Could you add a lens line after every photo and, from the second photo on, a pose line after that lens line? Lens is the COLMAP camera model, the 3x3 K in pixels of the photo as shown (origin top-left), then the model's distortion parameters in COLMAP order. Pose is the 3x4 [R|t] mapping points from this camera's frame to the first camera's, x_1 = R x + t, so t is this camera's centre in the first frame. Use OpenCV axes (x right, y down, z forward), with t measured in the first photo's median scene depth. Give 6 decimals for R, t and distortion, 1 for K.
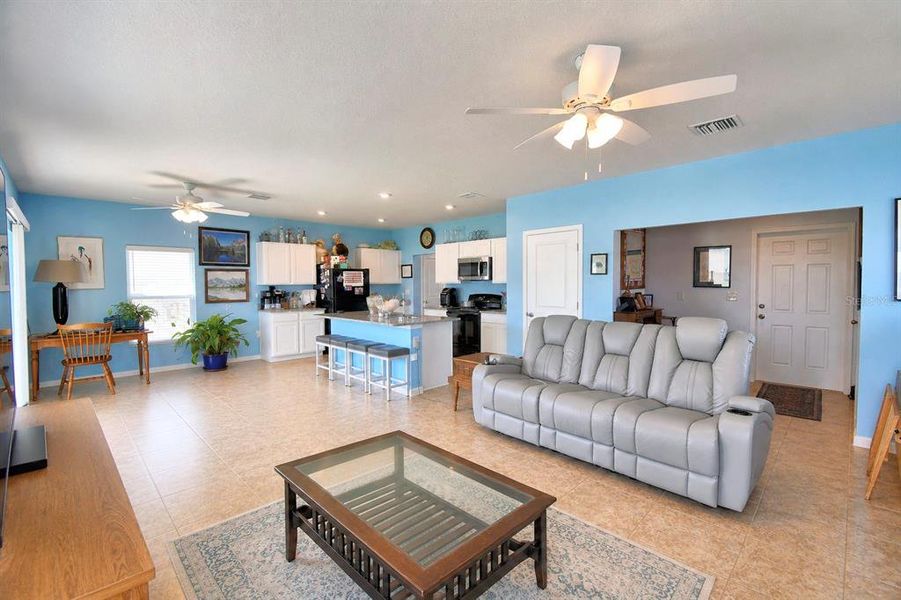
lens RADIAL K [[402.2, 0, 455.6], [0, 402.2, 301.1], [0, 0, 1]] dist [0.002630, -0.008603]
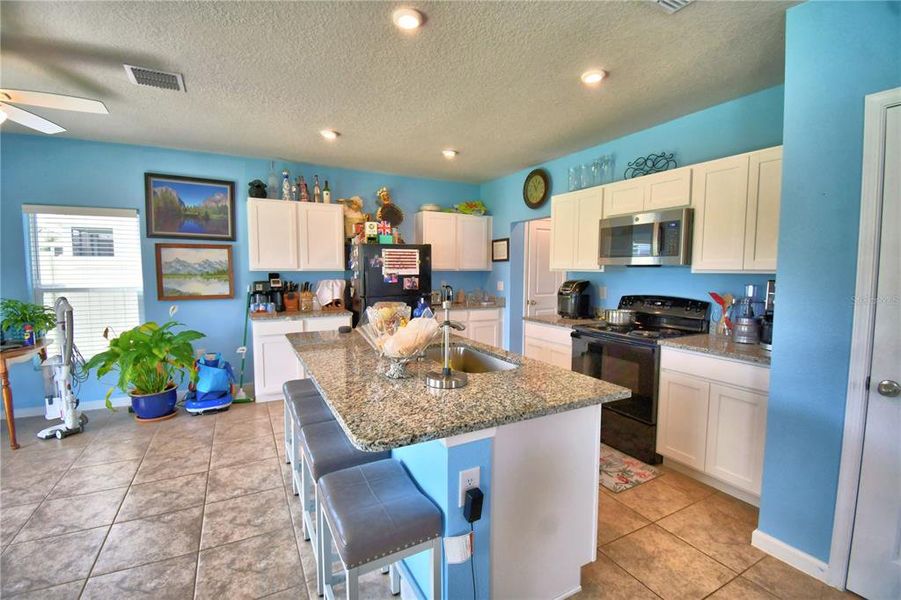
lens RADIAL K [[402.2, 0, 450.6], [0, 402.2, 300.5], [0, 0, 1]] dist [0.002630, -0.008603]
pose [[0.958139, 0.030508, -0.284674, -0.024650], [-0.020993, 0.999116, 0.036414, -0.024408], [0.285533, -0.028914, 0.957932, 0.503408]]
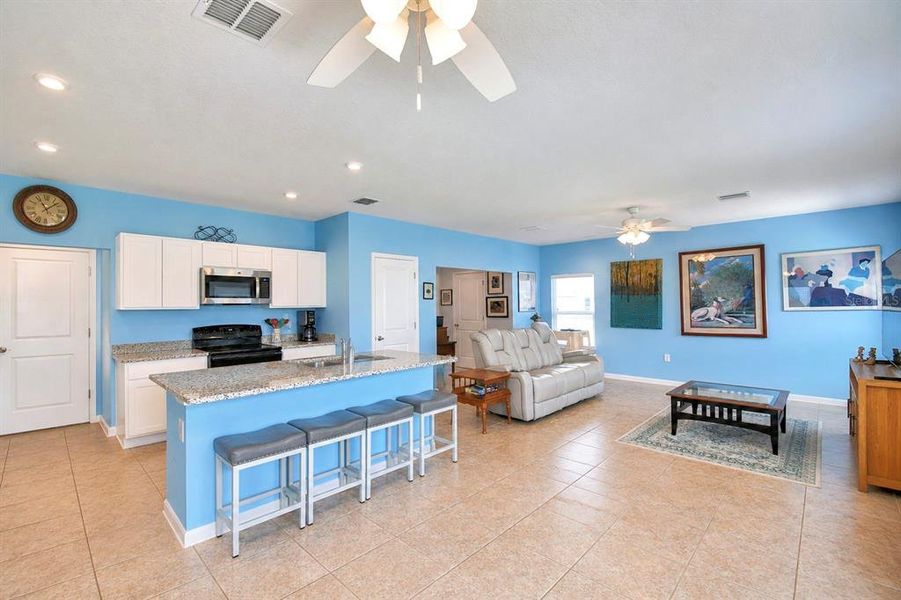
lens RADIAL K [[402.2, 0, 446.2], [0, 402.2, 298.4], [0, 0, 1]] dist [0.002630, -0.008603]
pose [[-0.025340, 0.021581, 0.999446, -0.615386], [0.057407, 0.998149, -0.020097, -0.027710], [-0.998029, 0.056865, -0.026532, 0.671535]]
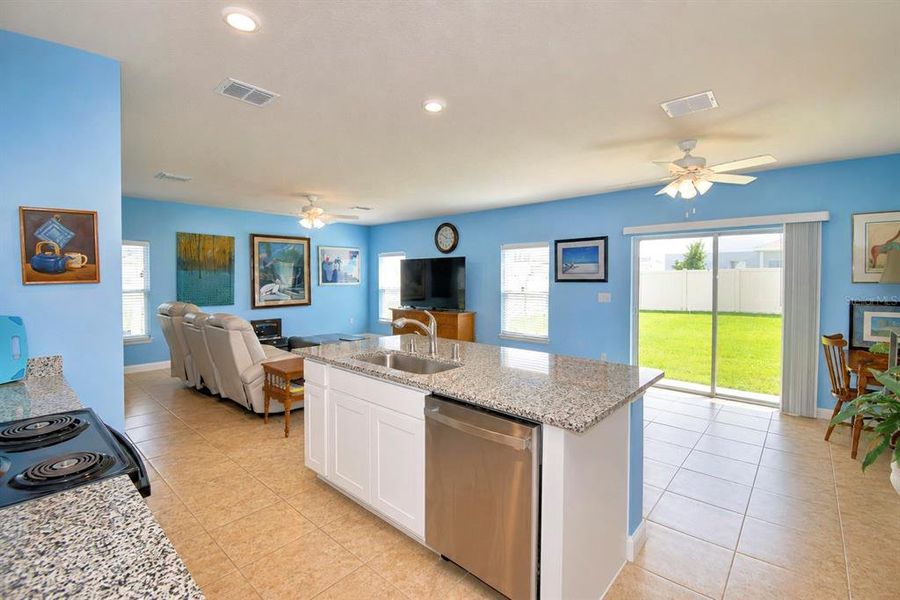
lens RADIAL K [[401.7, 0, 458.7], [0, 401.7, 285.2], [0, 0, 1]] dist [0.002630, -0.008603]
pose [[-0.997202, 0.002866, -0.074701, -0.147188], [-0.001952, 0.997925, 0.064353, -0.057628], [0.074730, 0.064319, -0.995127, 1.154125]]
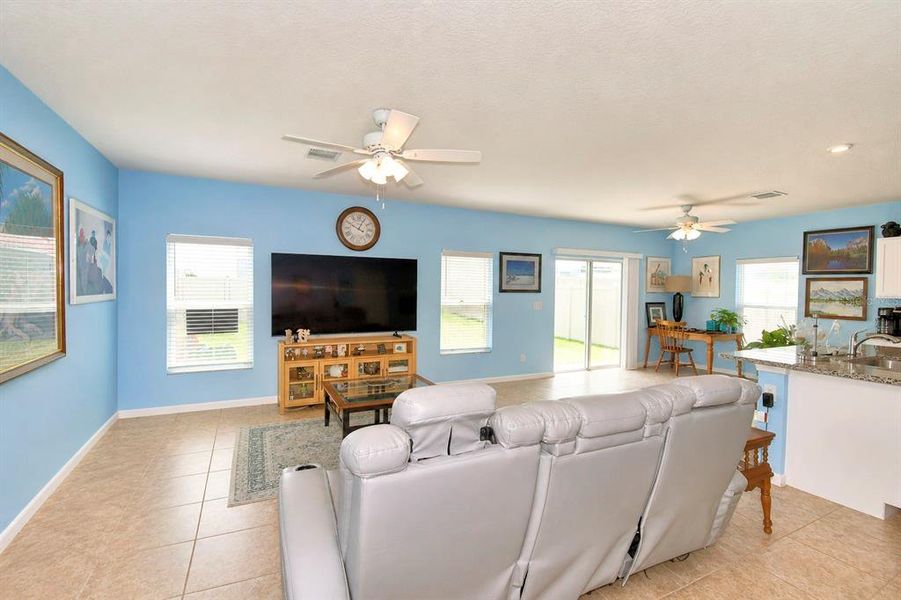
lens RADIAL K [[402.2, 0, 444.7], [0, 402.2, 296.8], [0, 0, 1]] dist [0.002630, -0.008603]
pose [[-0.342602, 0.015596, -0.939351, 0.446130], [-0.055812, 0.997758, 0.036921, -0.025716], [0.937821, 0.065077, -0.340963, 0.509694]]
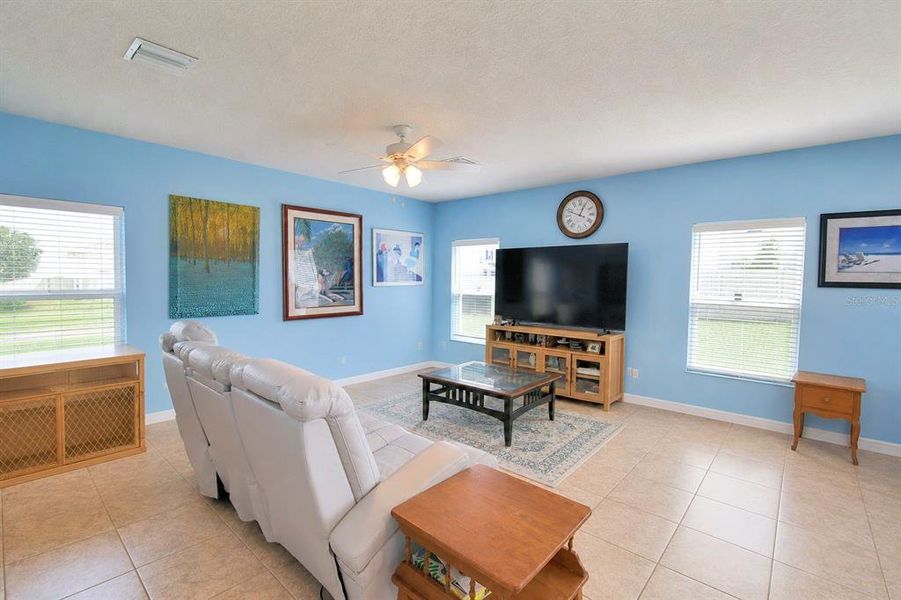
lens RADIAL K [[402.2, 0, 442.9], [0, 402.2, 300.7], [0, 0, 1]] dist [0.002630, -0.008603]
pose [[-0.997399, -0.007053, -0.071727, 0.083886], [-0.014601, 0.994337, 0.105264, -0.037568], [0.070579, 0.106037, -0.991854, 0.784691]]
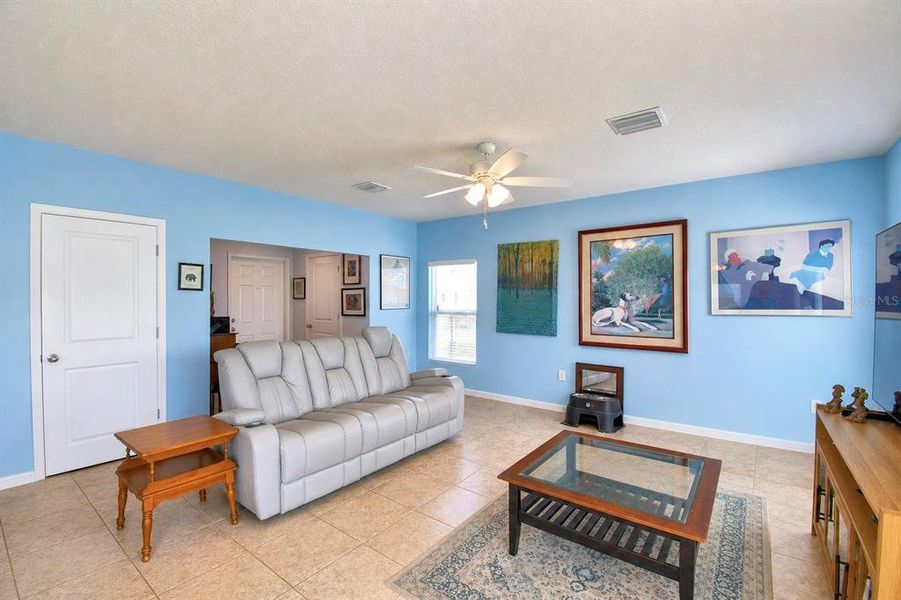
lens RADIAL K [[402.2, 0, 440.6], [0, 402.2, 295.0], [0, 0, 1]] dist [0.002630, -0.008603]
pose [[-0.131240, 0.011858, 0.991280, -0.335890], [0.042920, 0.999059, -0.006269, -0.020317], [-0.990421, 0.041723, -0.131626, 0.424645]]
